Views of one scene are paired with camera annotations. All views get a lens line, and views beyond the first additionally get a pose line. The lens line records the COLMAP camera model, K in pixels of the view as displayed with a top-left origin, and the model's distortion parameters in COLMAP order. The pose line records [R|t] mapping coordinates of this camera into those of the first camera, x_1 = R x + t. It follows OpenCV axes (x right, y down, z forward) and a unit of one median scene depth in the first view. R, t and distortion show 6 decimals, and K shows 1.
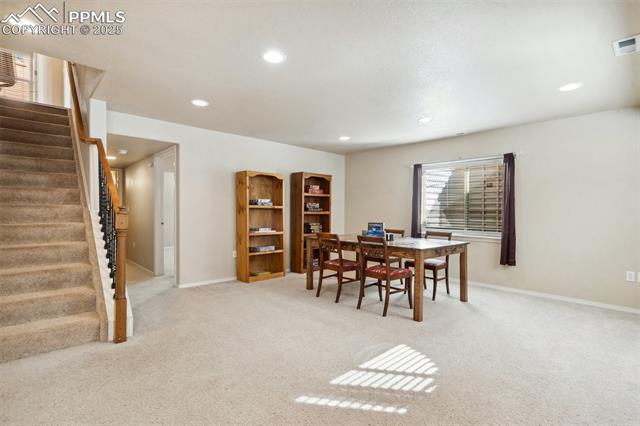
lens RADIAL K [[310.1, 0, 318.1], [0, 310.1, 214.3], [0, 0, 1]] dist [0.003235, 0.002034]
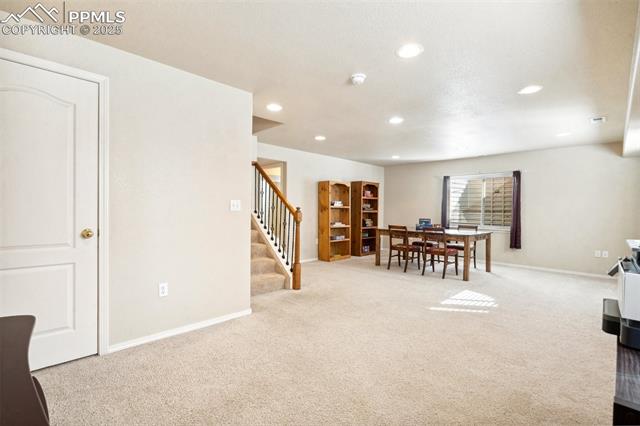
lens RADIAL K [[294.0, 0, 318.0], [0, 294.0, 214.6], [0, 0, 1]] dist [-0.001886, 0.002455]
pose [[0.999630, 0.003848, 0.026933, -0.313147], [-0.004026, 0.999971, 0.006535, 0.001140], [-0.026907, -0.006641, 0.999616, -0.308053]]
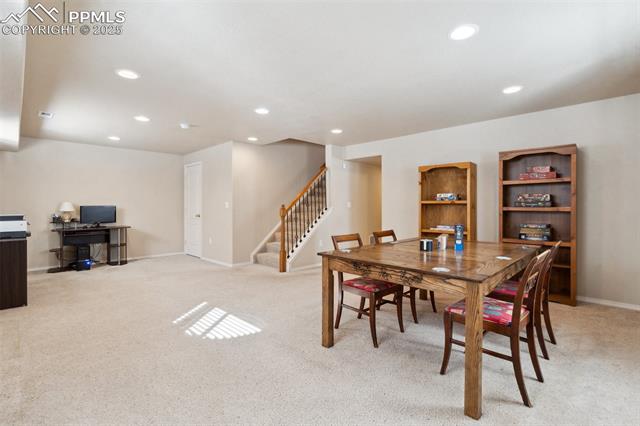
lens RADIAL K [[294.0, 0, 316.3], [0, 294.0, 211.3], [0, 0, 1]] dist [-0.001886, 0.002455]
pose [[0.032540, 0.006810, -0.999447, 0.709225], [-0.001515, 0.999976, 0.006765, -0.002609], [0.999469, 0.001294, 0.032549, 0.631774]]
